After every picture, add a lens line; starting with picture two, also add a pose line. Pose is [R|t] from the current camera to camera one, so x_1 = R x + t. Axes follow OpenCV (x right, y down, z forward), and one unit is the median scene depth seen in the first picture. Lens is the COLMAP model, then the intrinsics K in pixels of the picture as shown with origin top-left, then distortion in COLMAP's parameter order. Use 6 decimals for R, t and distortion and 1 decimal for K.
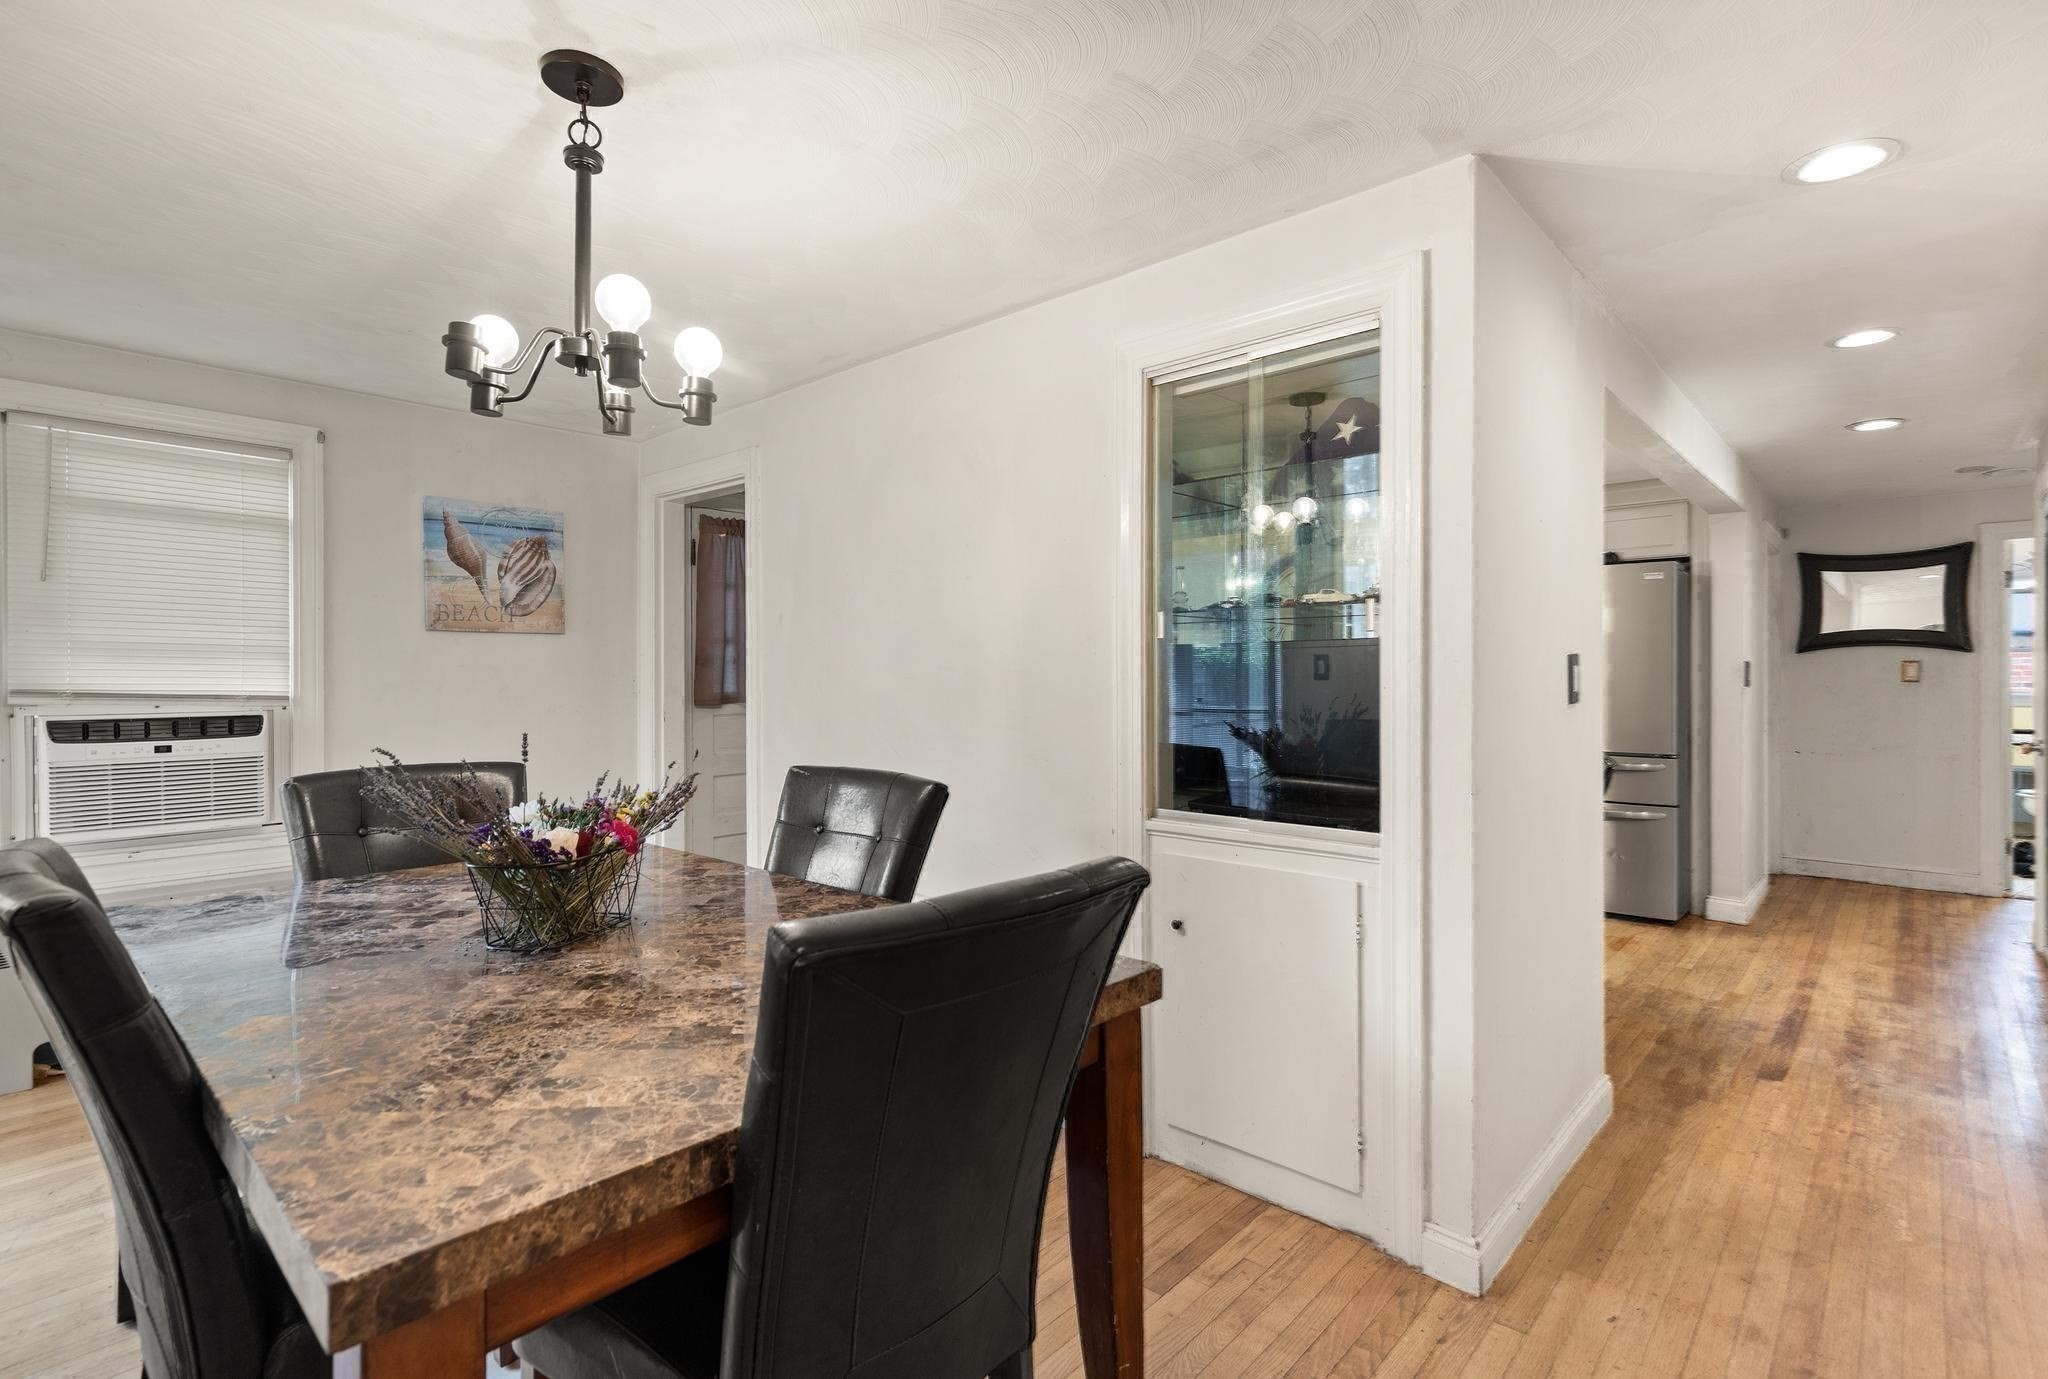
lens RADIAL K [[970.0, 0, 1018.3], [0, 970.0, 676.4], [0, 0, 1]] dist [0.006226, -0.007108]
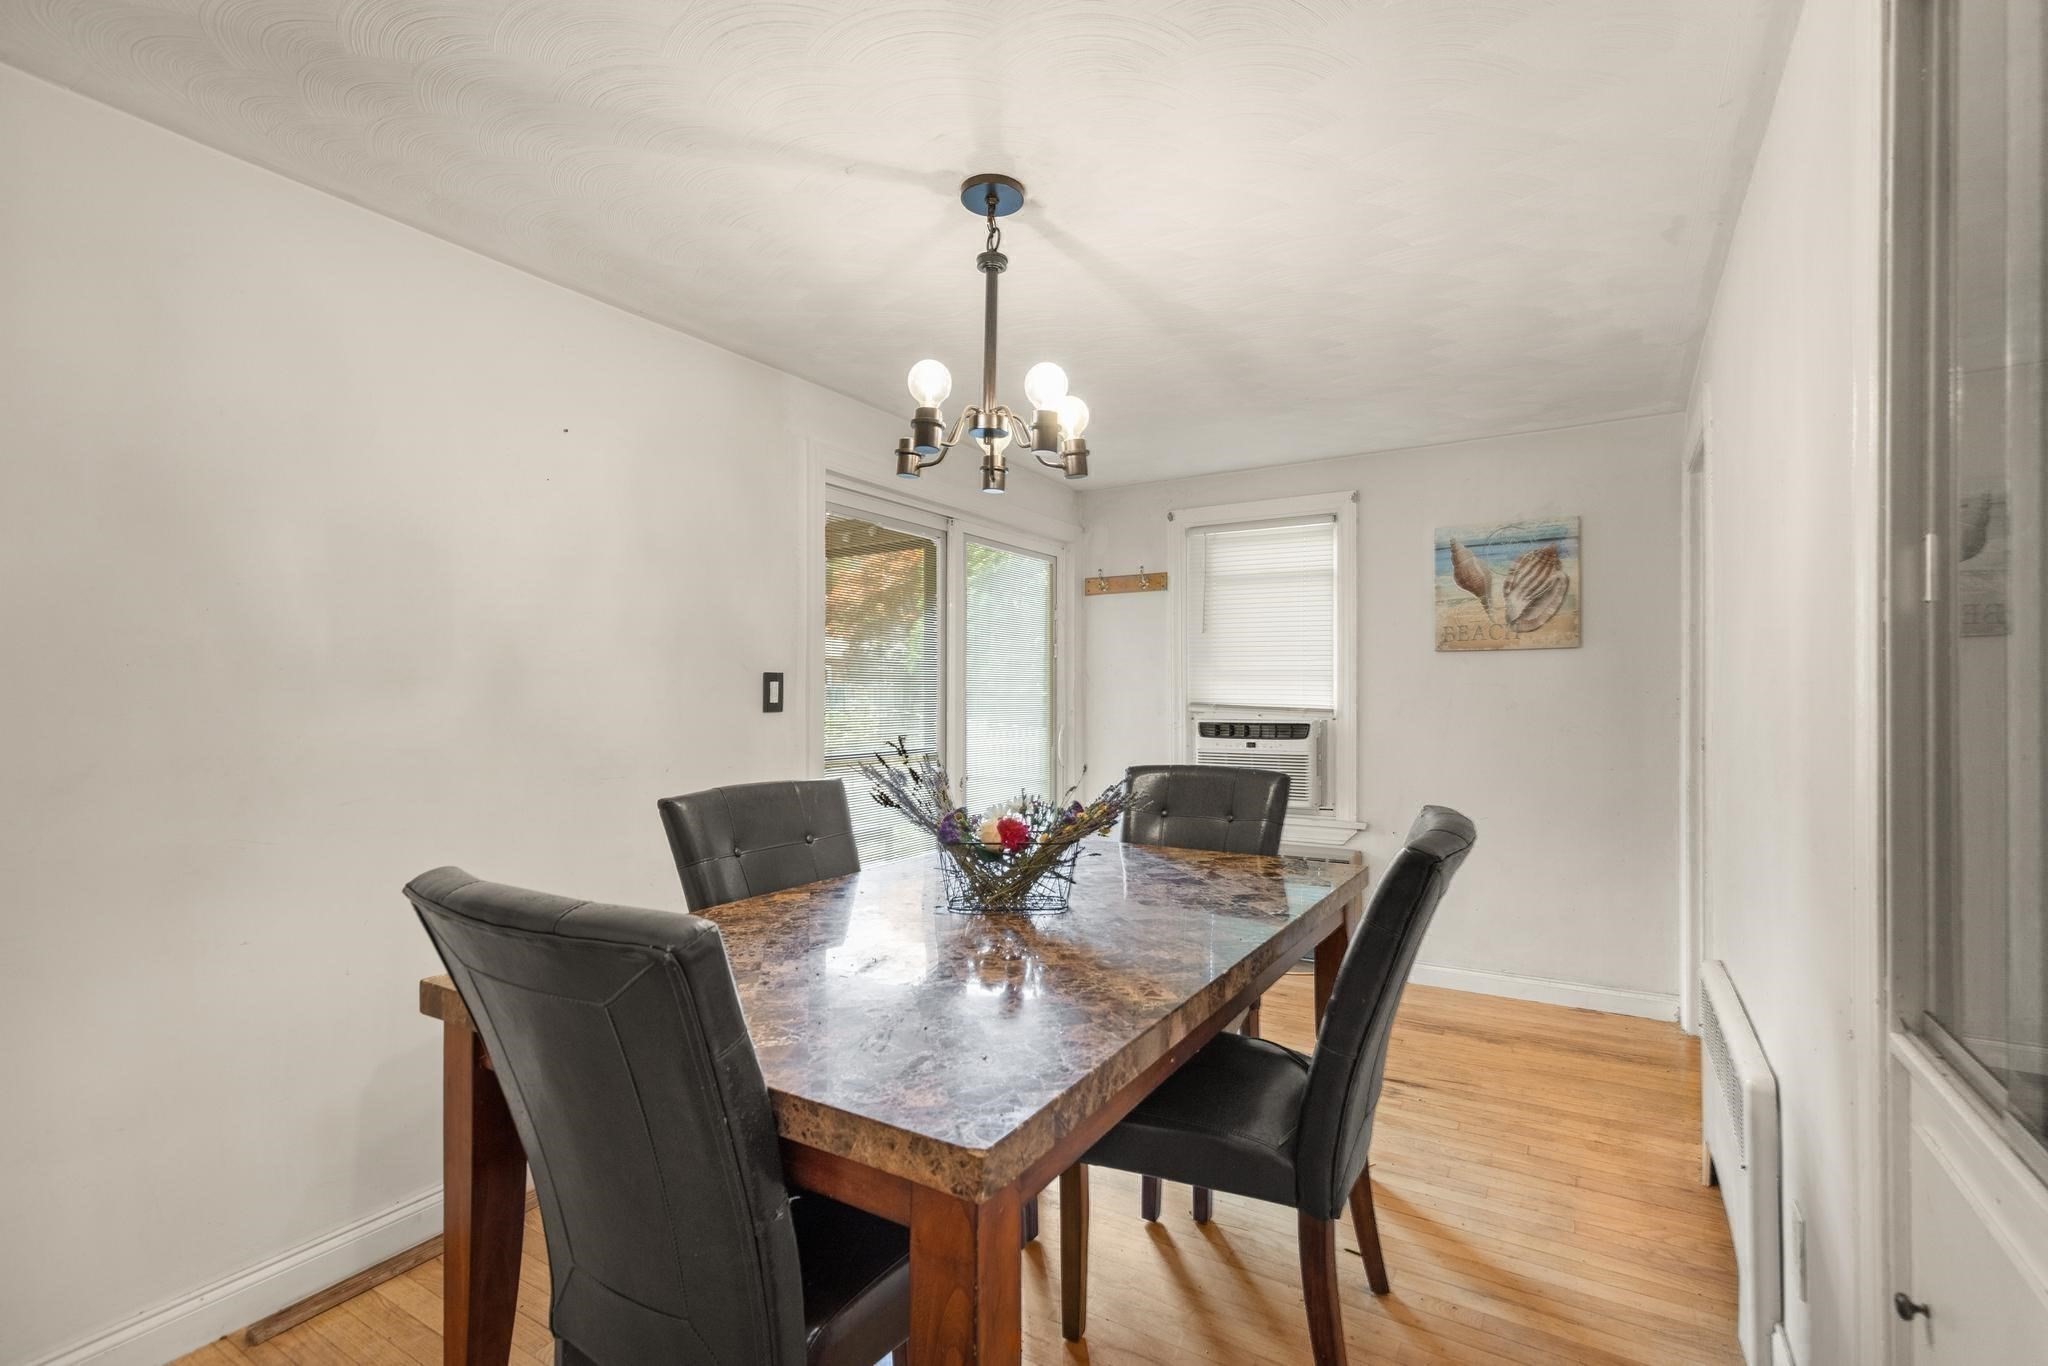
lens RADIAL K [[895.7, 0, 1044.6], [0, 895.7, 687.5], [0, 0, 1]] dist [0.002916, -0.000169]
pose [[0.197702, -0.005183, -0.980248, 0.286722], [-0.001250, 0.999984, -0.005540, -0.001106], [0.980261, 0.002320, 0.197693, 0.370112]]
